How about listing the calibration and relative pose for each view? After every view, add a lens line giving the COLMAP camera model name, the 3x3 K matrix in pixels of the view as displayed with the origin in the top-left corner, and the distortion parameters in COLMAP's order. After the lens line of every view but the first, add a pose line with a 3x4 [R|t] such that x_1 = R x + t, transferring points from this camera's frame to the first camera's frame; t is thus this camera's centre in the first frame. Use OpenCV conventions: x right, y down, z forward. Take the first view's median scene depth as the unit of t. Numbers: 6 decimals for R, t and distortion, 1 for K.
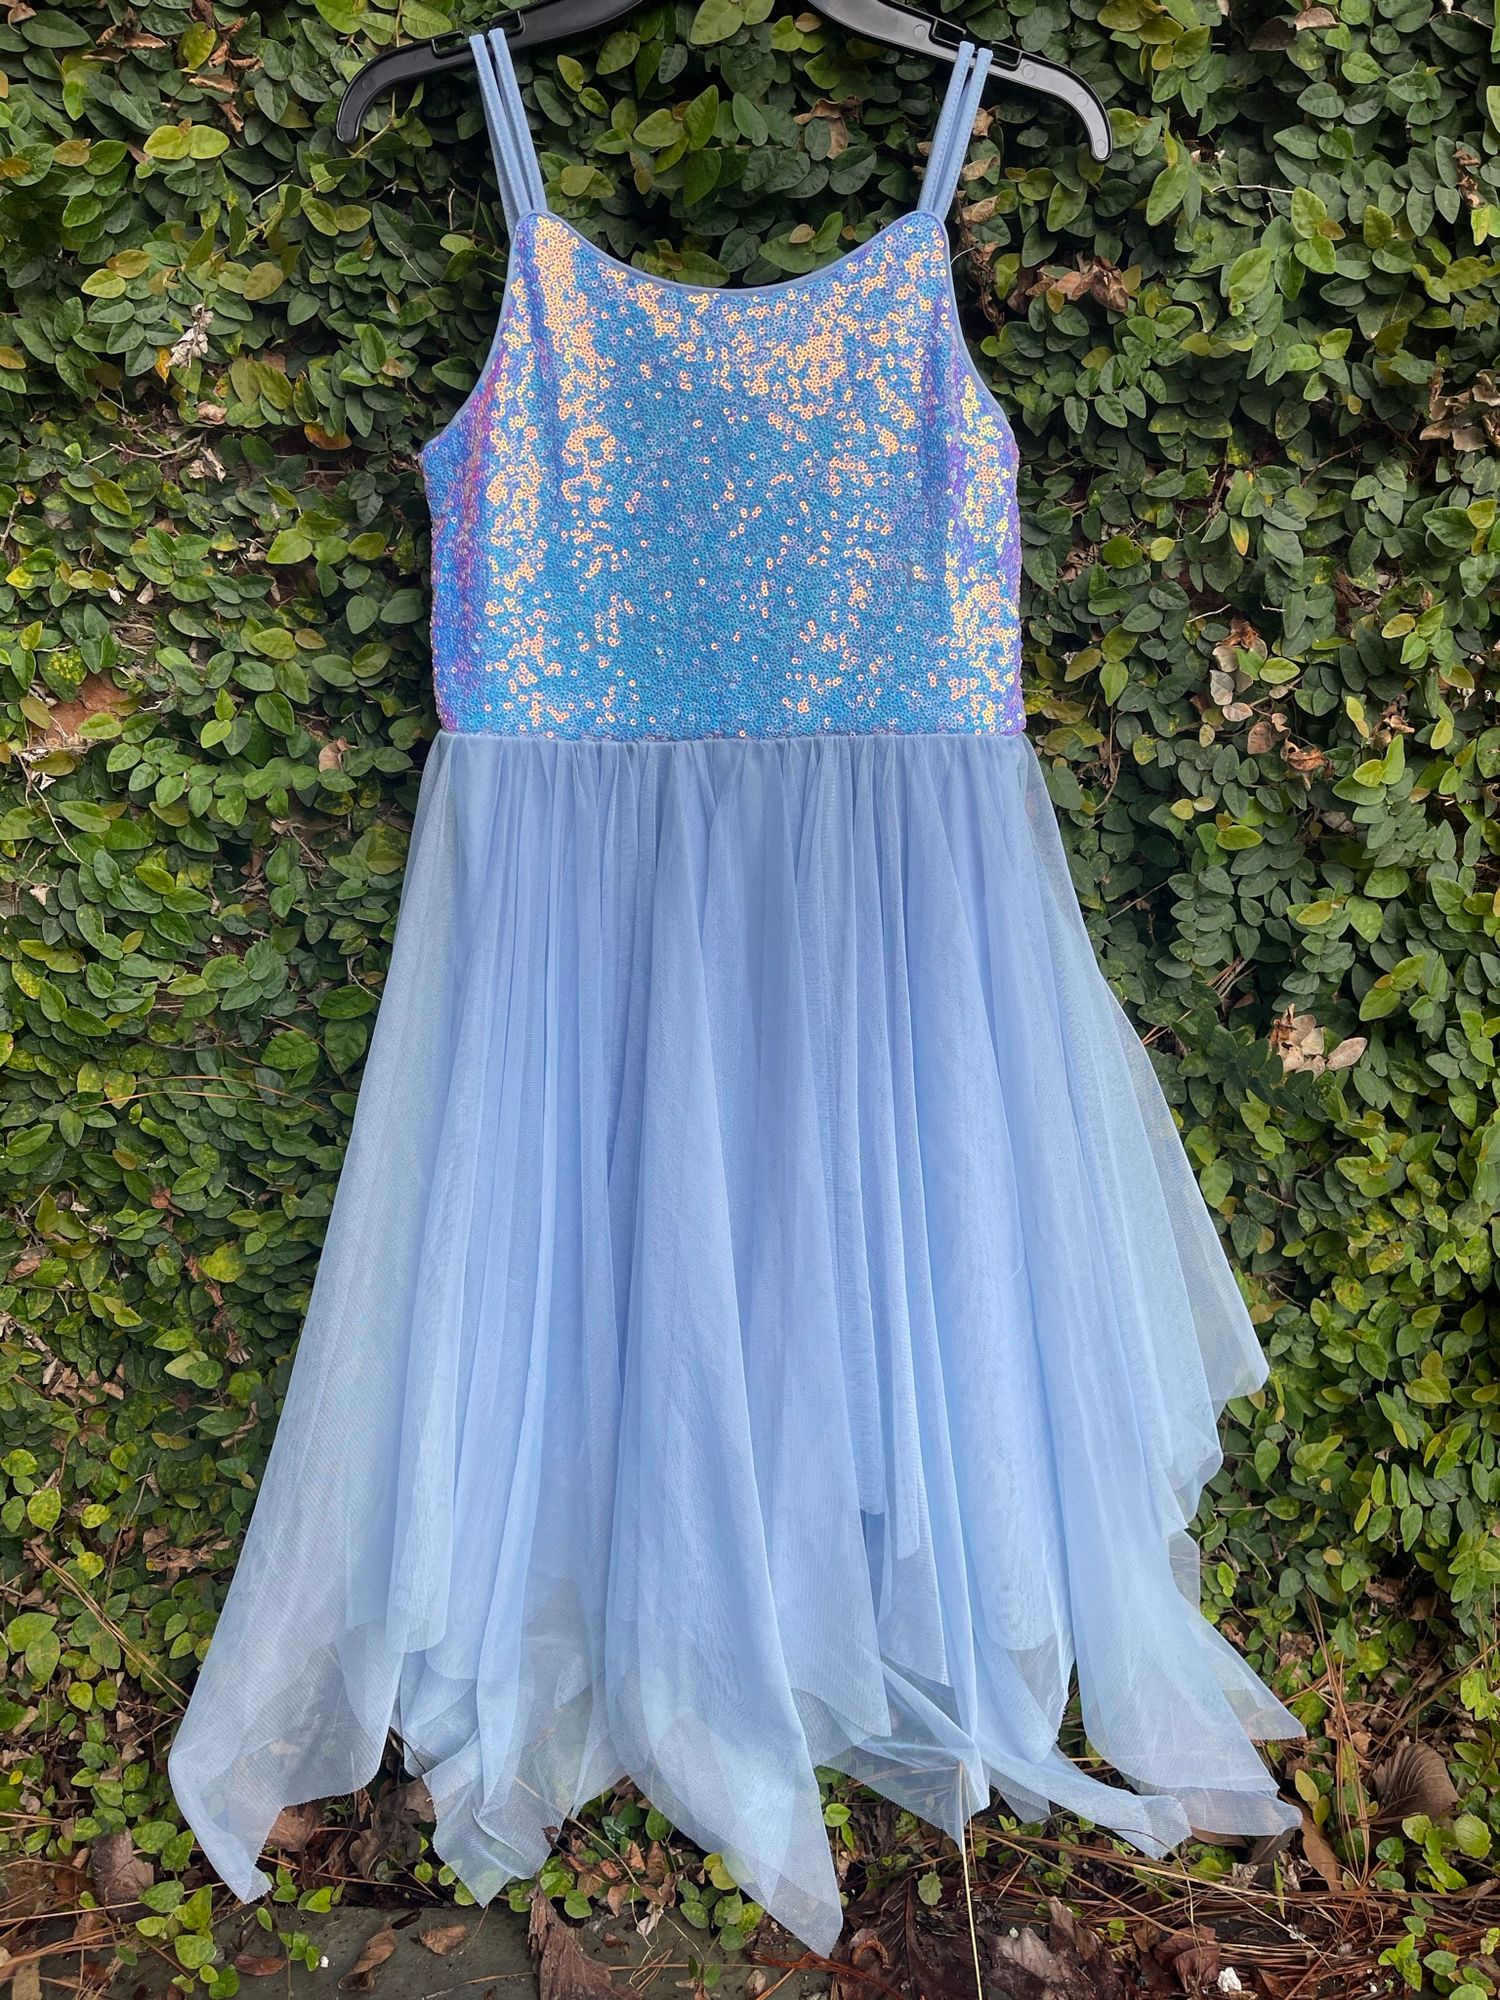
lens RADIAL K [[1523.5, 0, 761.8], [0, 1523.5, 1002.2], [0, 0, 1]] dist [0.083794, -0.122163]
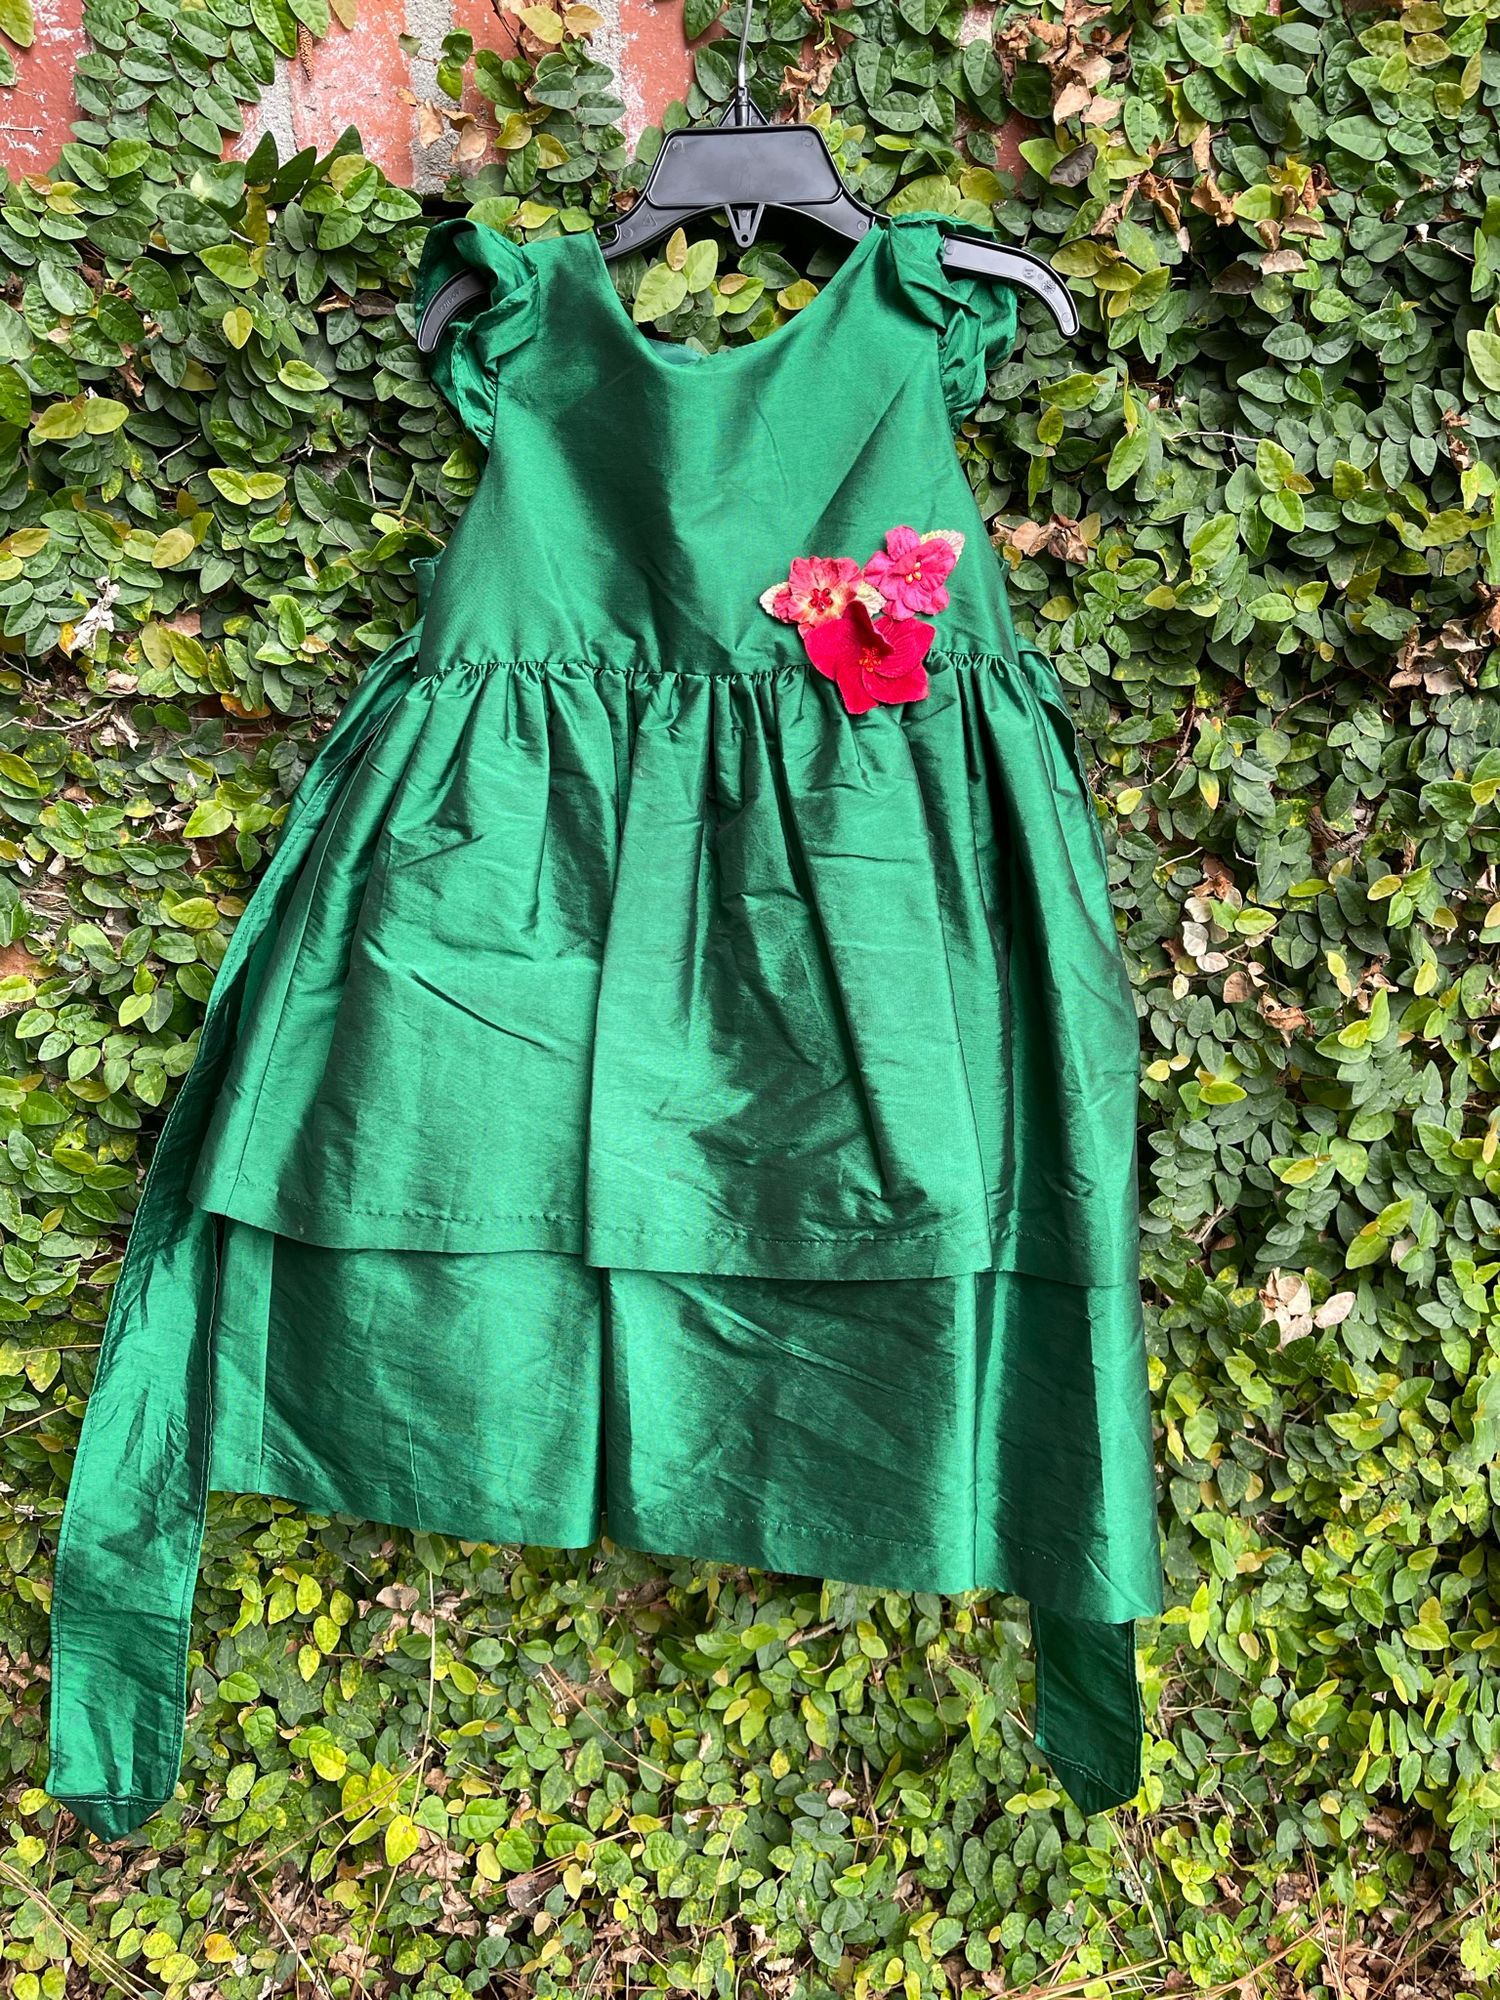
lens RADIAL K [[1523.5, 0, 747.3], [0, 1523.5, 1007.0], [0, 0, 1]] dist [0.083794, -0.122163]
pose [[0.999600, -0.024383, 0.014300, 0.006868], [0.024375, 0.999703, 0.000747, -0.167954], [-0.014314, -0.000398, 0.999897, 0.051664]]
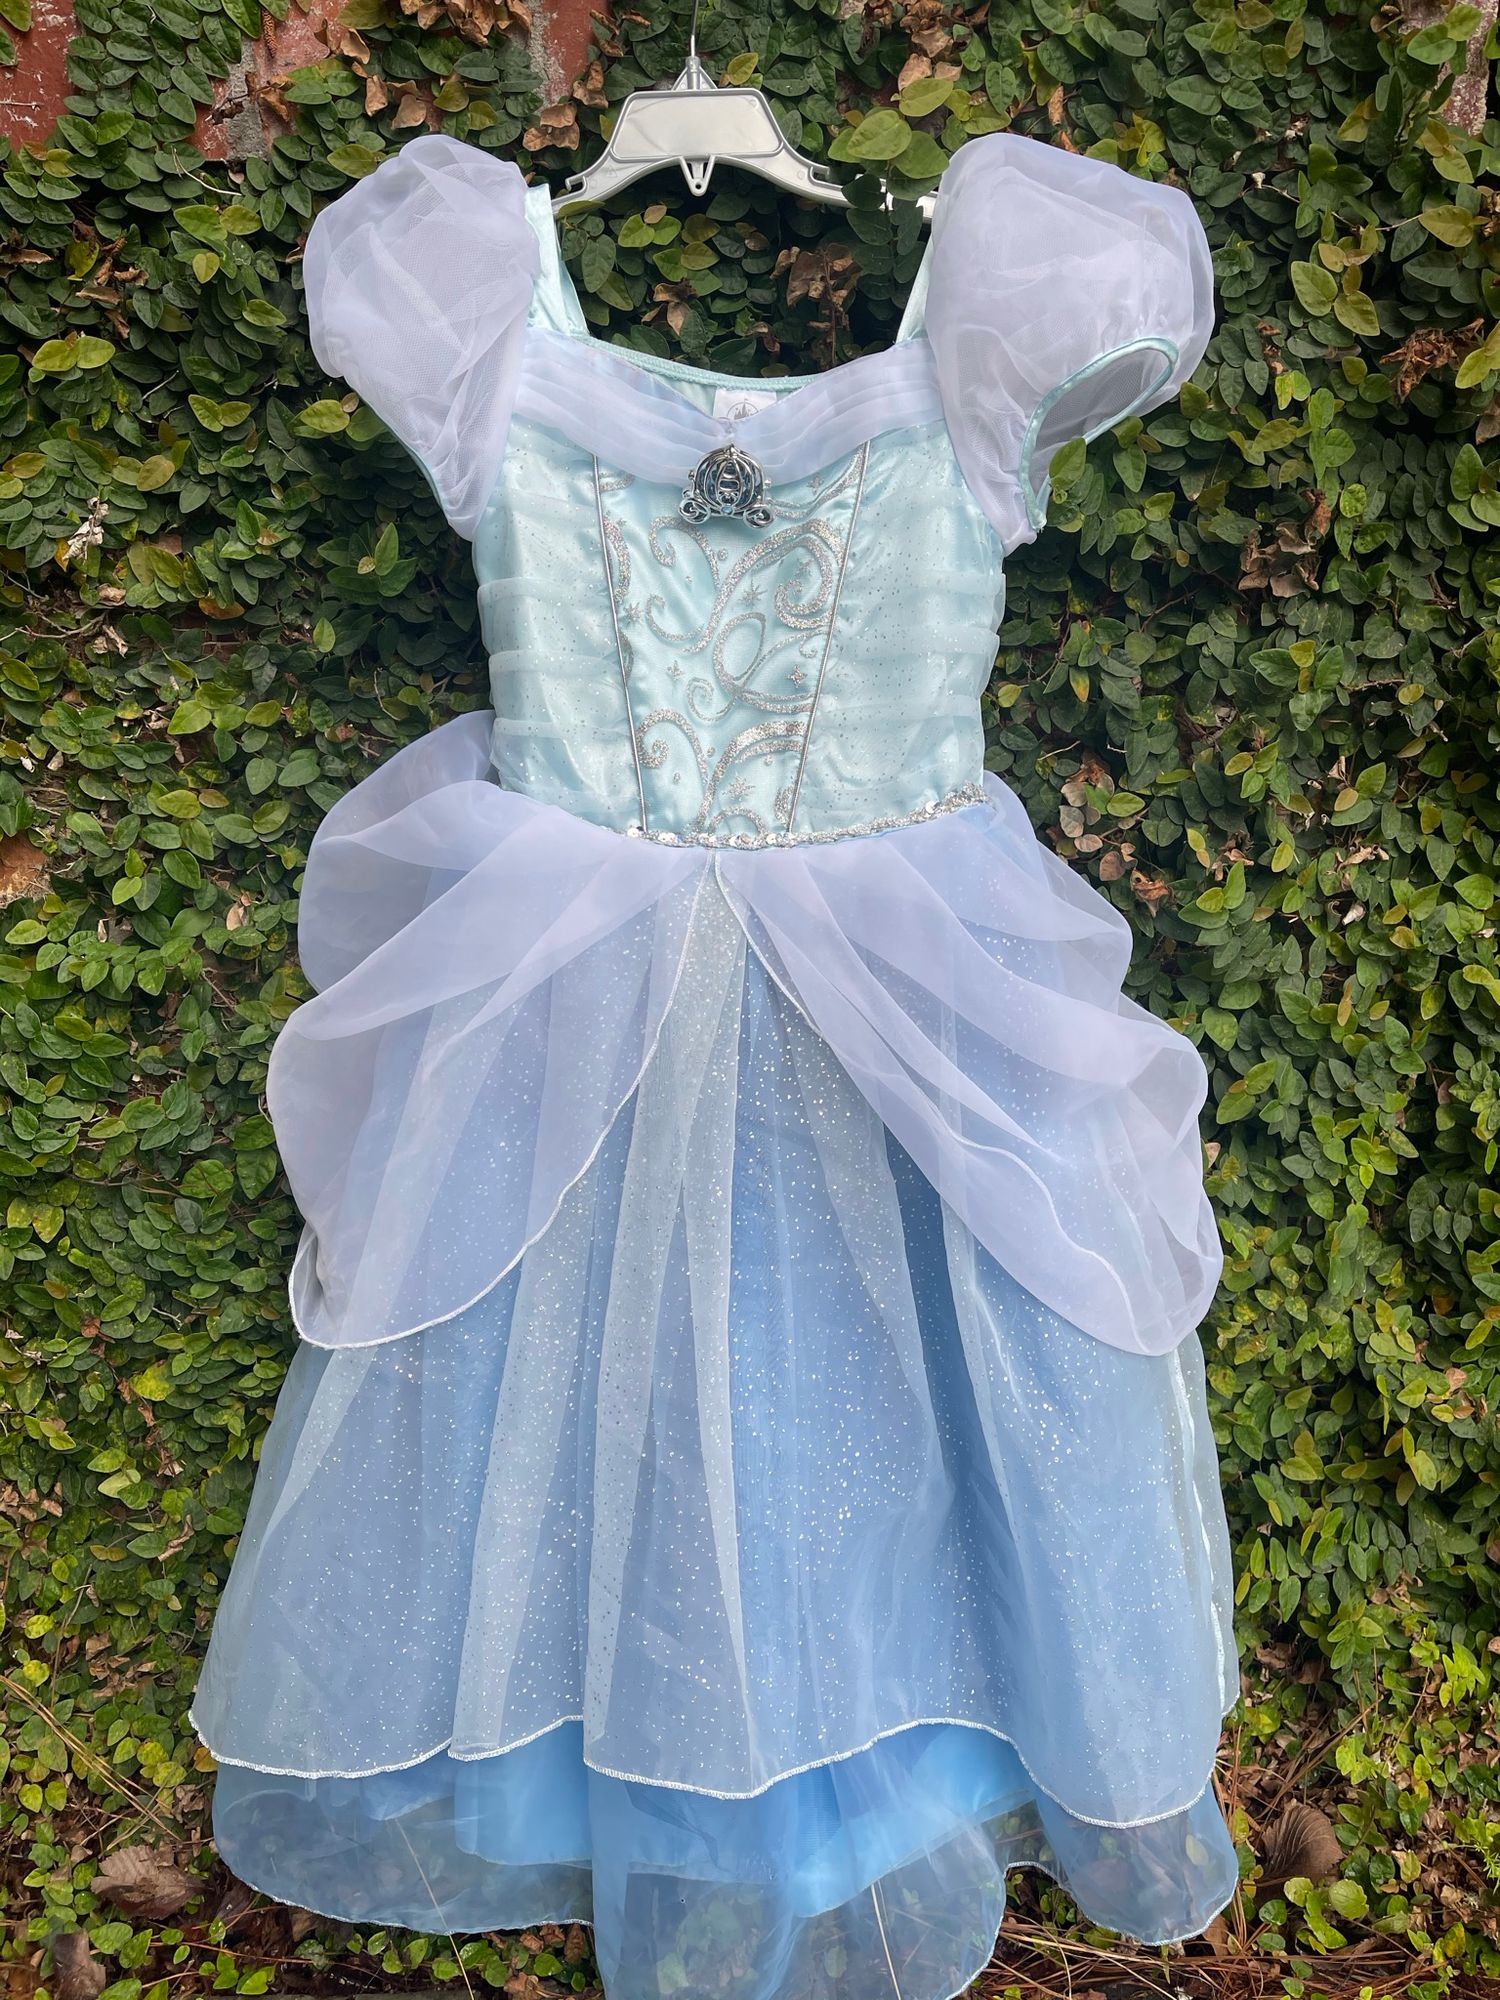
lens RADIAL K [[1523.5, 0, 747.7], [0, 1523.5, 1017.7], [0, 0, 1]] dist [0.083794, -0.122163]
pose [[0.999553, -0.029804, 0.002365, 0.067300], [0.029814, 0.999544, -0.004753, -0.069713], [-0.002222, 0.004822, 0.999986, -0.058989]]
